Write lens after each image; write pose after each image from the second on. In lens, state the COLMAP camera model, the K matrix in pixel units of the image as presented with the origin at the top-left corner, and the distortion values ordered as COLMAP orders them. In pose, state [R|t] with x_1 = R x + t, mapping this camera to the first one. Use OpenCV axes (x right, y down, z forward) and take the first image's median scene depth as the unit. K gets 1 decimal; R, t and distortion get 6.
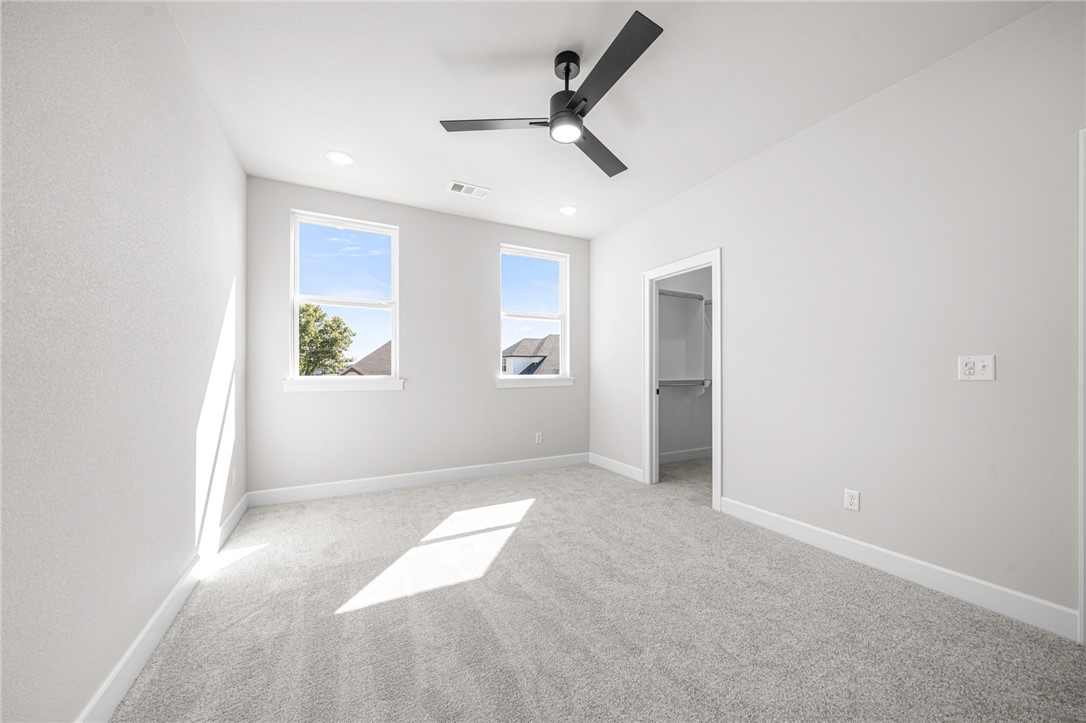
lens RADIAL K [[391.3, 0, 539.1], [0, 391.3, 368.6], [0, 0, 1]] dist [-0.001086, -0.000048]
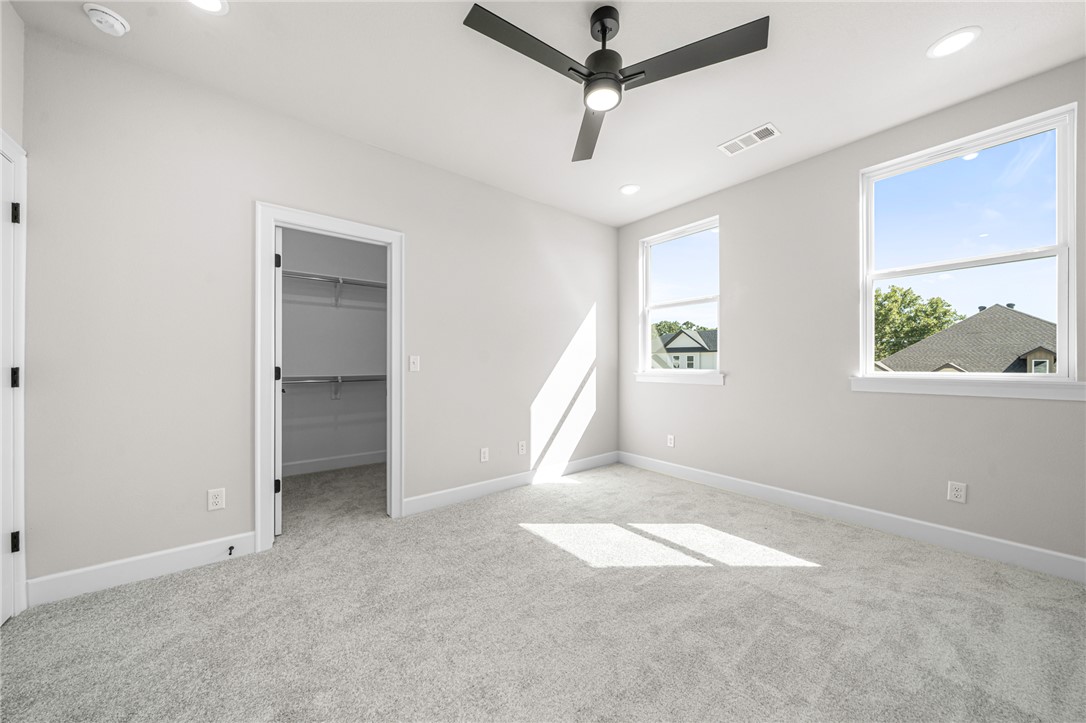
lens RADIAL K [[374.9, 0, 536.9], [0, 374.9, 355.2], [0, 0, 1]] dist [-0.006760, -0.000083]
pose [[0.190220, -0.026907, -0.981373, 0.519703], [0.004829, 0.999638, -0.026472, 0.004264], [0.981730, 0.000297, 0.190281, 0.438797]]
